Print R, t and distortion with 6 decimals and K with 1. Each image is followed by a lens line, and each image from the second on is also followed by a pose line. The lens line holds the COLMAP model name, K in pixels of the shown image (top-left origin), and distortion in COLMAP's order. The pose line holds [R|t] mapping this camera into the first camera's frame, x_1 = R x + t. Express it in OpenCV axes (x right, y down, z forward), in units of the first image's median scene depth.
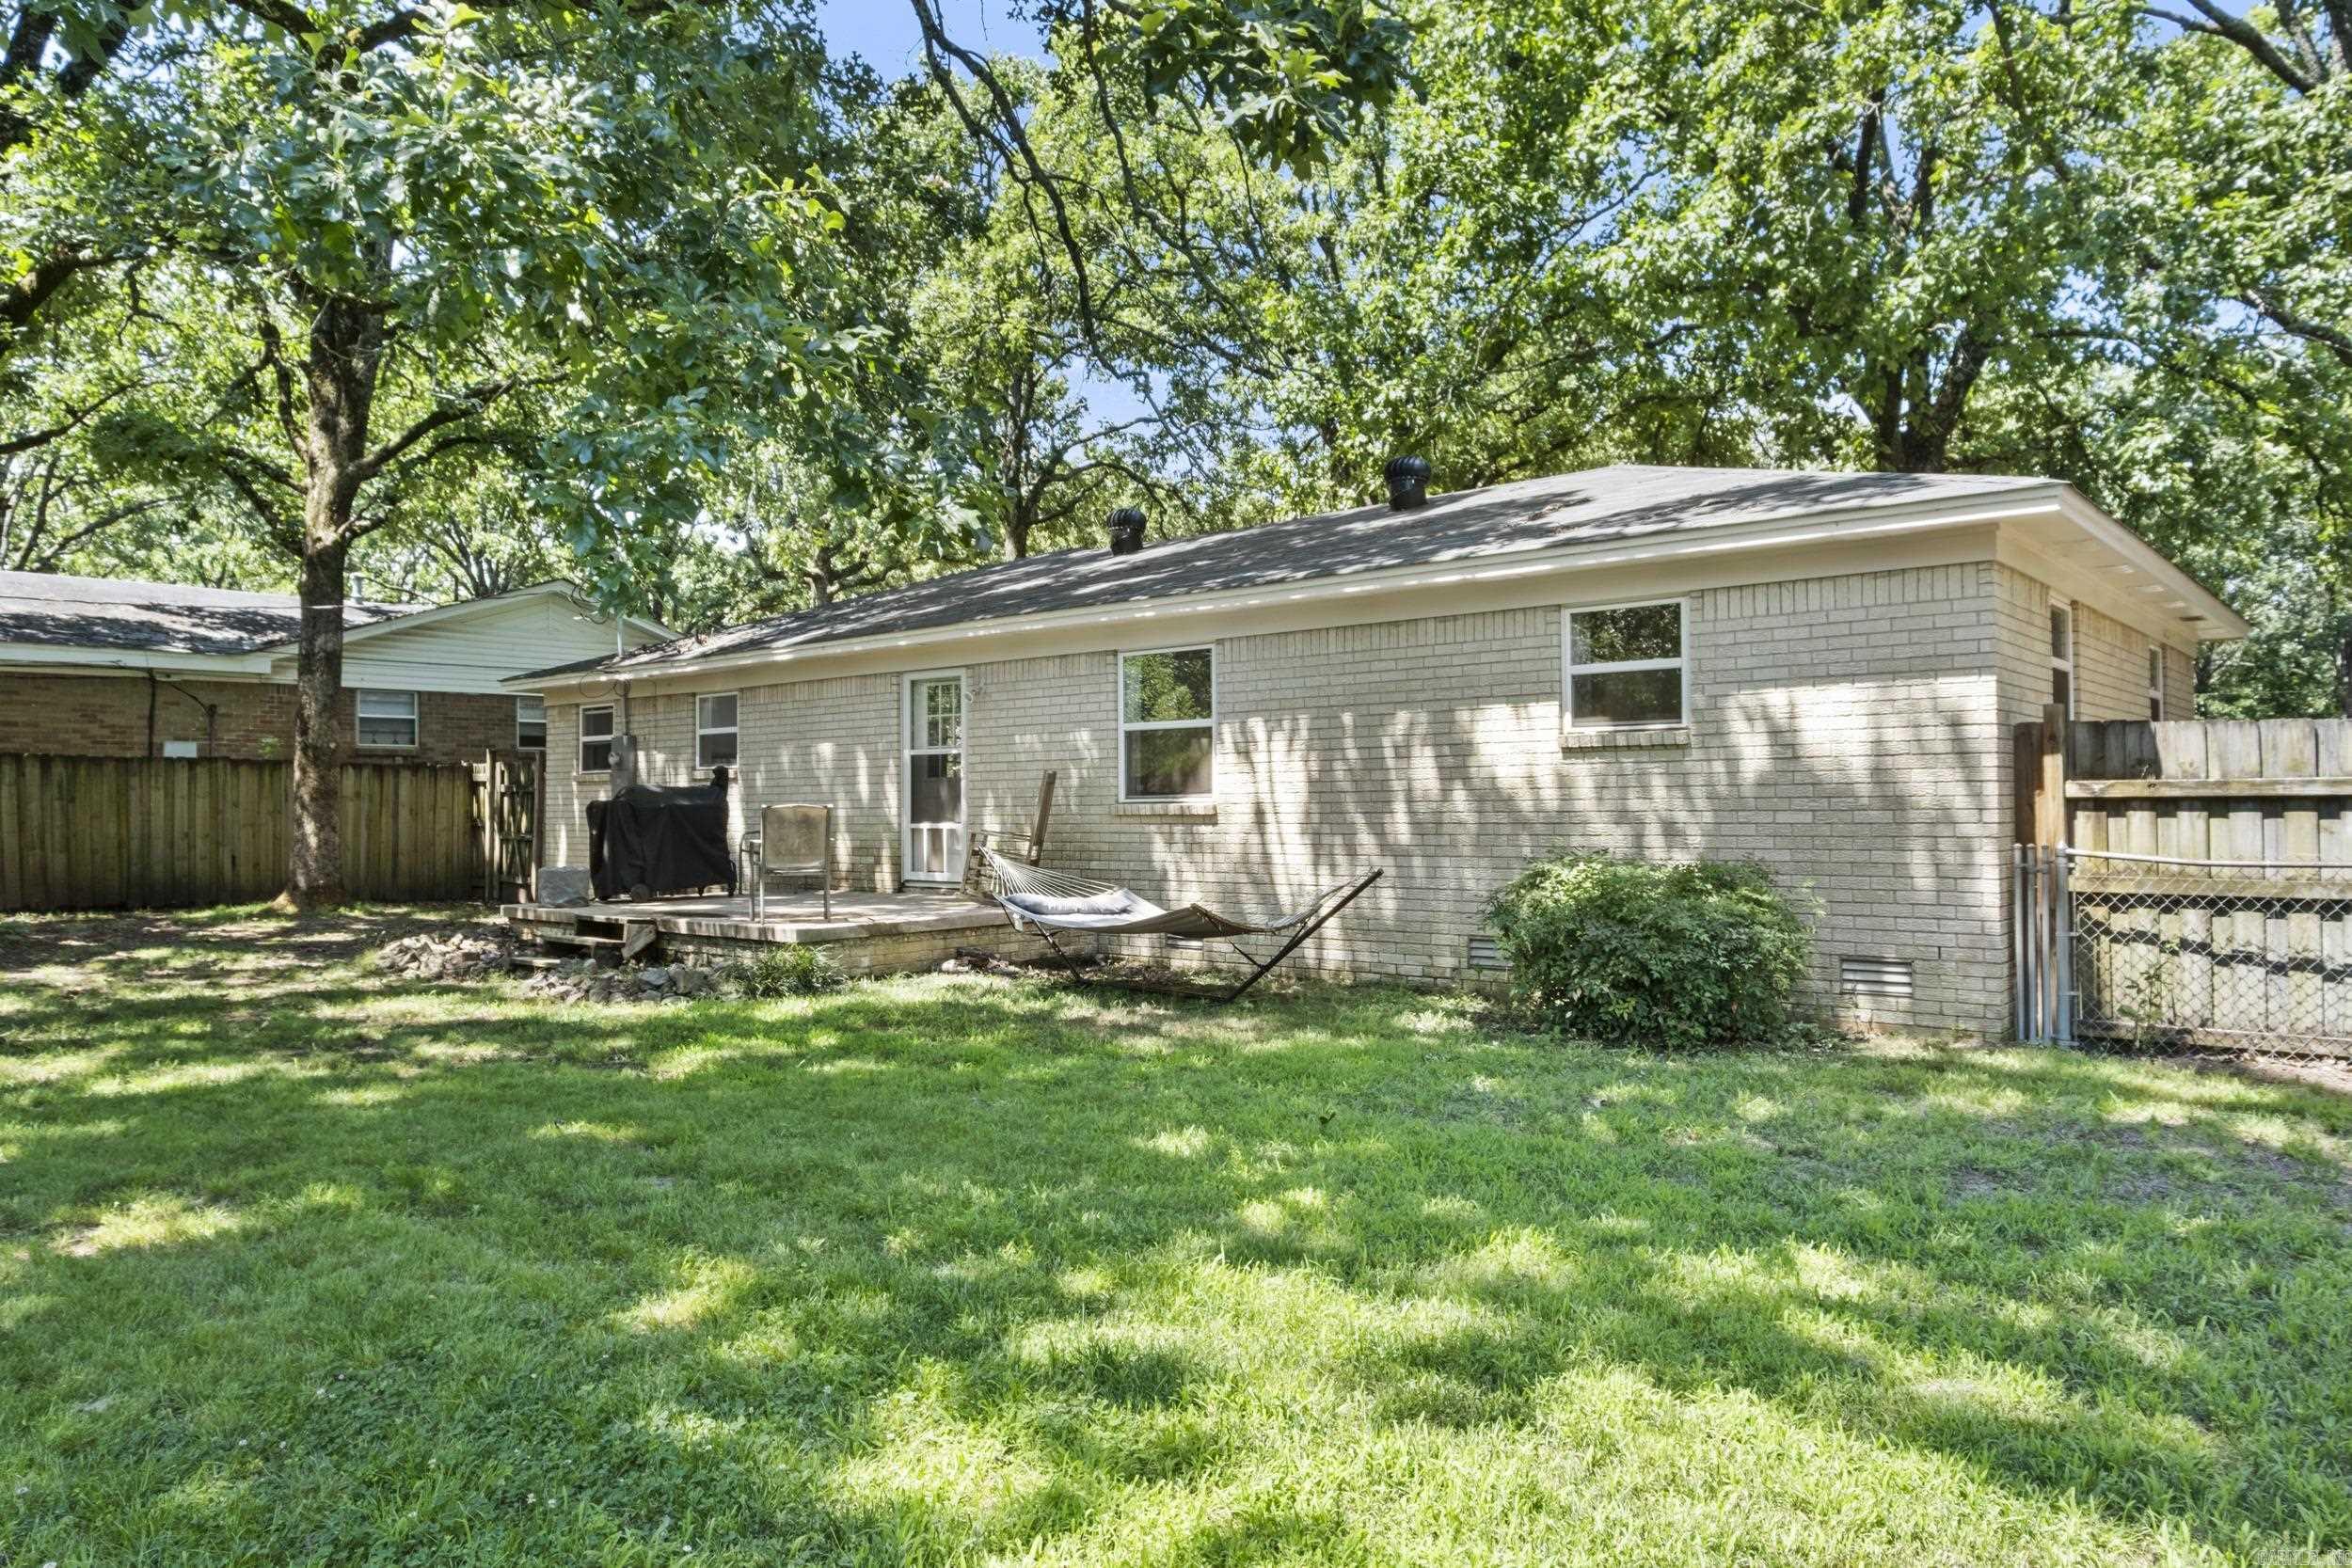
lens RADIAL K [[1525.6, 0, 1176.0], [0, 1525.6, 784.0], [0, 0, 1]] dist [-0.002530, -0.000225]
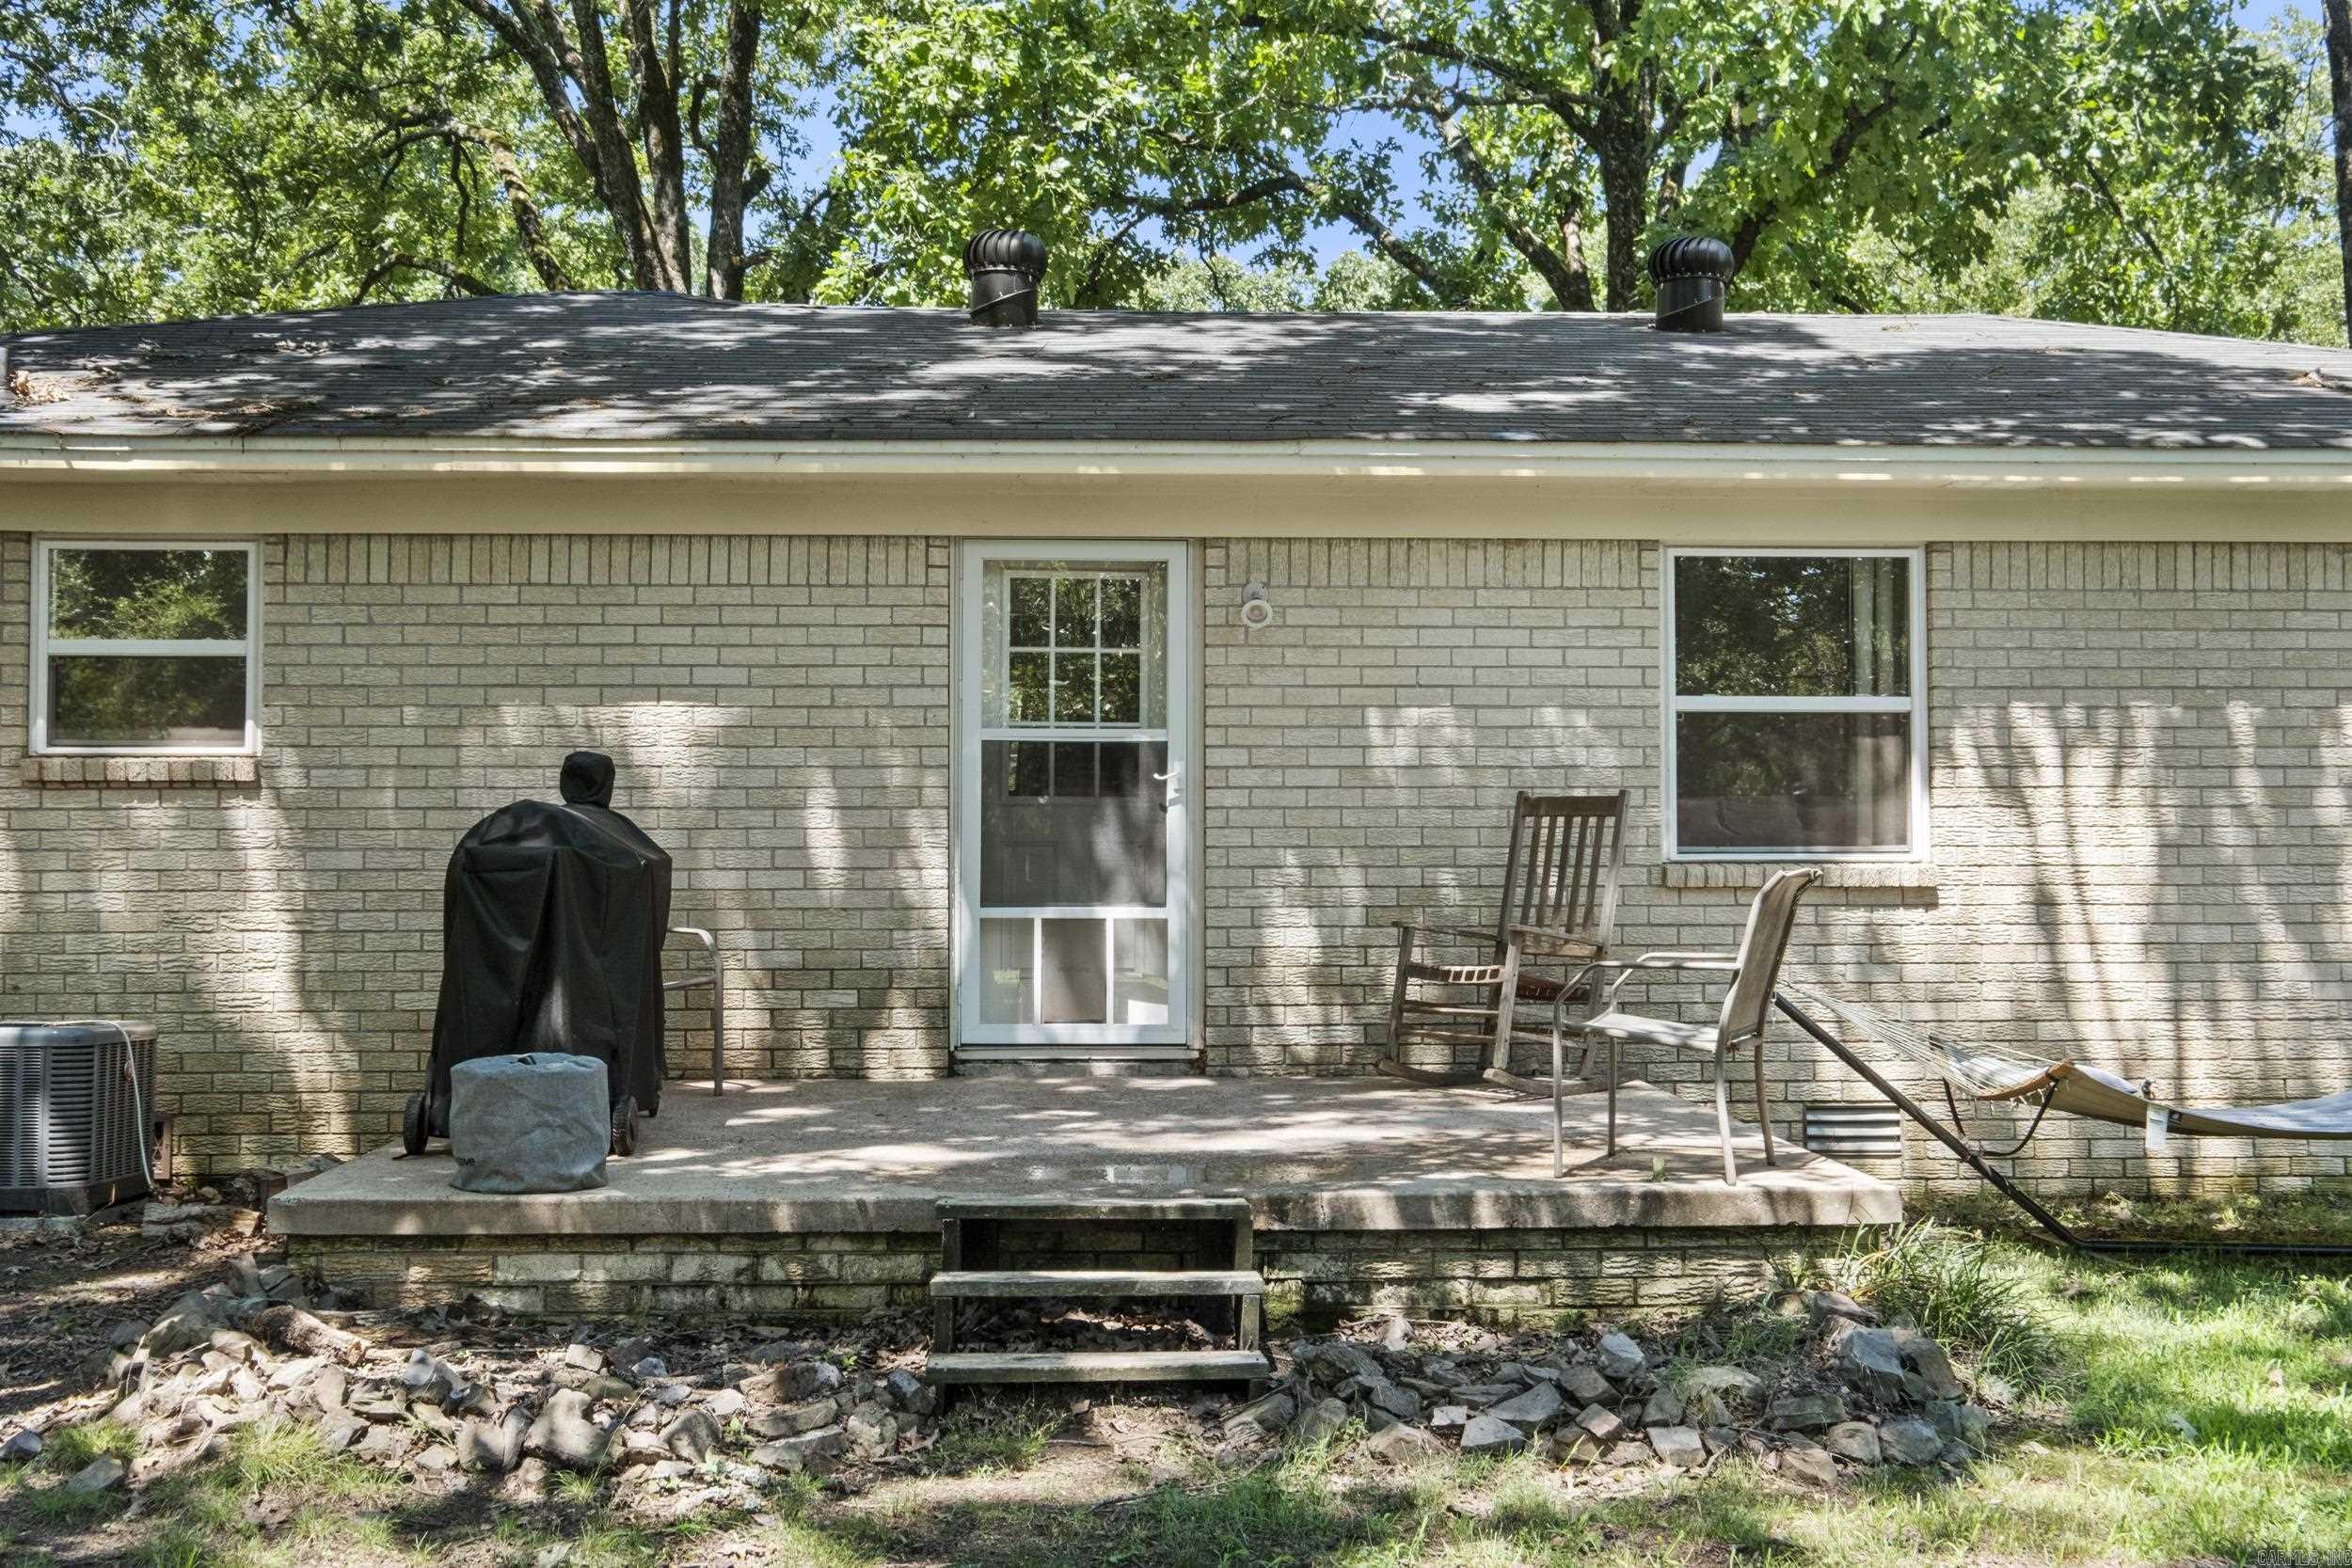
lens RADIAL K [[2437.2, 0, 1176.0], [0, 2437.2, 784.0], [0, 0, 1]] dist [0.003122, 0.043056]
pose [[0.736371, 0.046872, 0.674952, -0.796678], [-0.014781, 0.998474, -0.053213, 0.037648], [-0.676416, 0.029208, 0.735940, 0.637723]]
